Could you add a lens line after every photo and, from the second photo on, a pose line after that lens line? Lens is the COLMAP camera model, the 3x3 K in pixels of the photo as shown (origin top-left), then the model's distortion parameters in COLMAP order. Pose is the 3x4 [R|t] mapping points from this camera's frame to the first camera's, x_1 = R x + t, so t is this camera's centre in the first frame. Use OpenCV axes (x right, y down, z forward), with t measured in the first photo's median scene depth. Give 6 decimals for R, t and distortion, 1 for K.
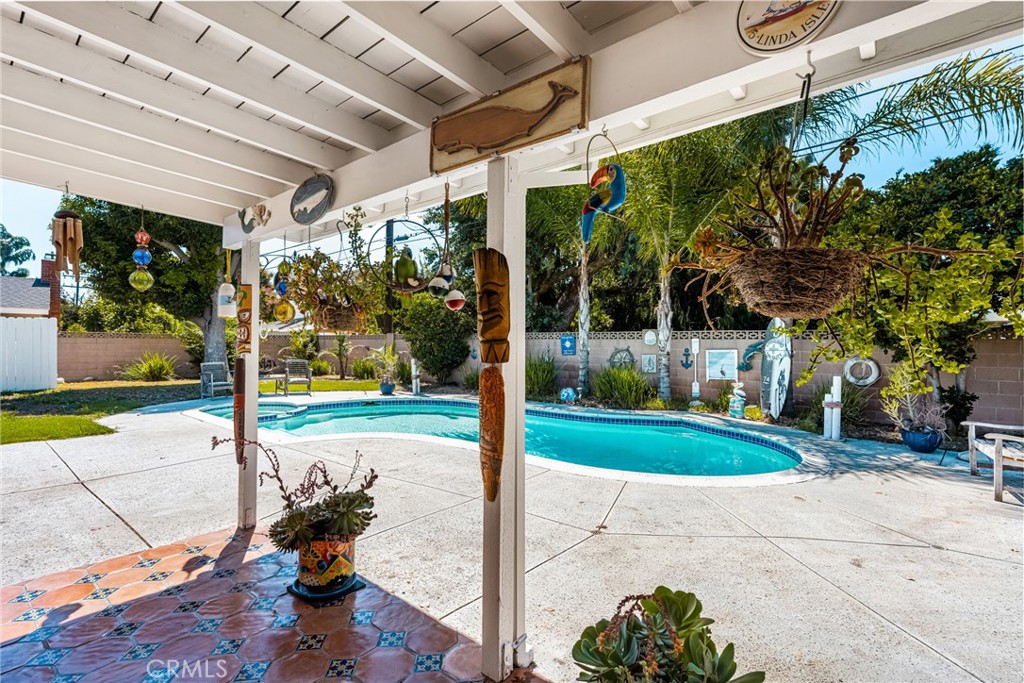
lens RADIAL K [[484.7, 0, 509.1], [0, 484.7, 358.8], [0, 0, 1]] dist [0.007796, -0.000095]
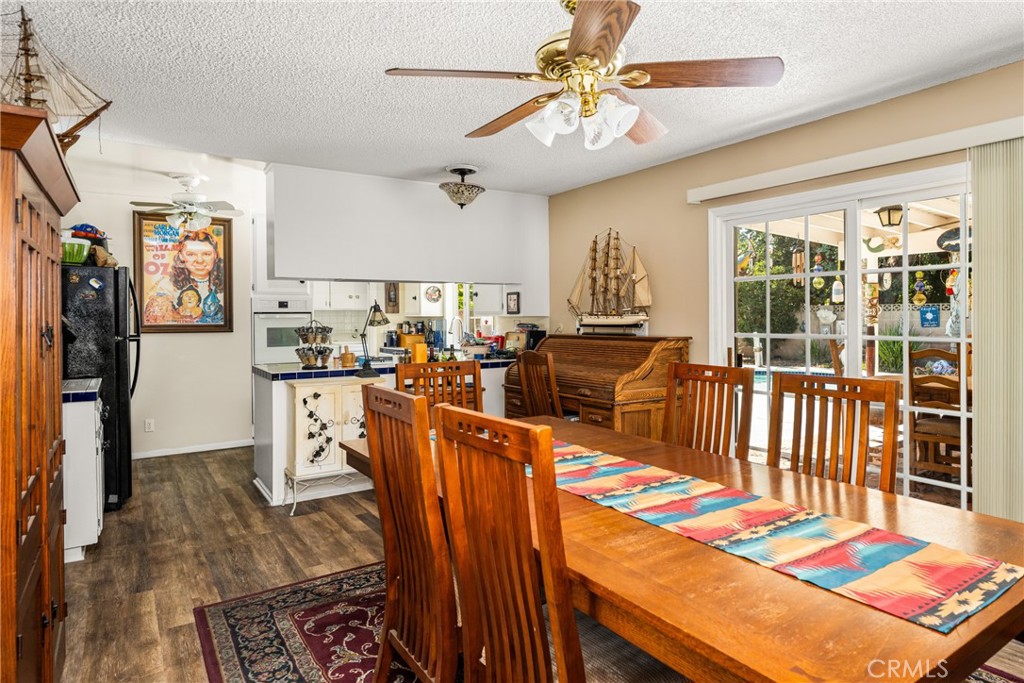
lens RADIAL K [[585.9, 0, 512.0], [0, 585.9, 341.5], [0, 0, 1]] dist [0.002818, 0.000595]
pose [[0.959844, -0.000898, -0.280533, -0.447376], [0.004314, 0.999924, 0.011558, 0.004683], [0.280501, -0.012304, 0.959775, -0.449042]]
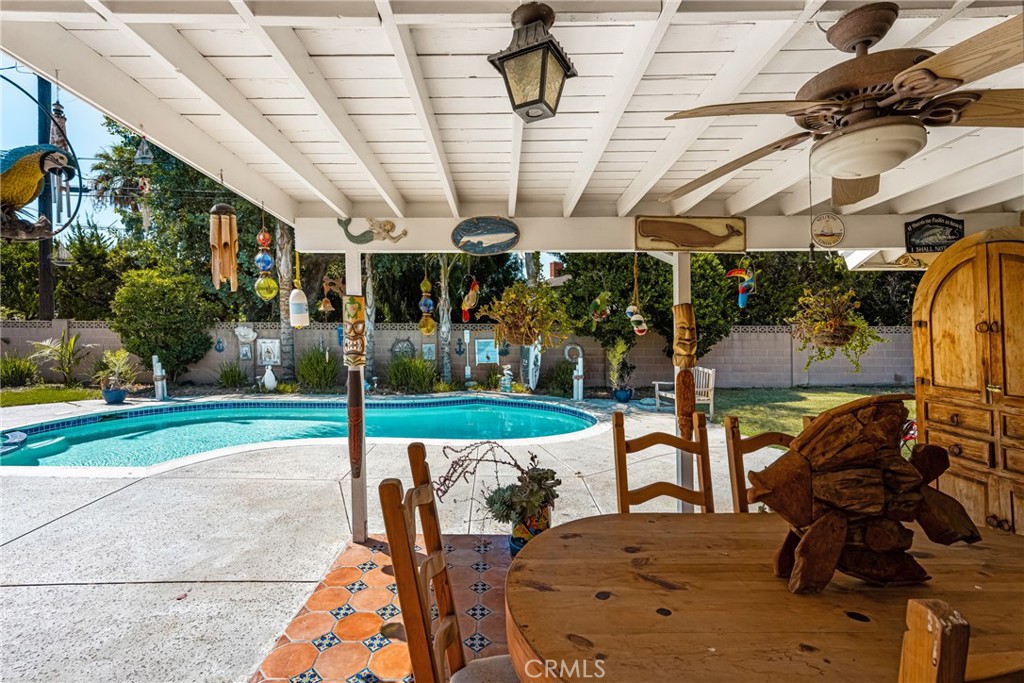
lens RADIAL K [[487.1, 0, 512.0], [0, 487.1, 341.5], [0, 0, 1]] dist [0.002974, 0.000692]
pose [[0.749151, -0.019155, 0.662122, -0.373666], [0.018058, 0.999801, 0.008492, -0.024329], [-0.662153, 0.005594, 0.749348, 0.019079]]
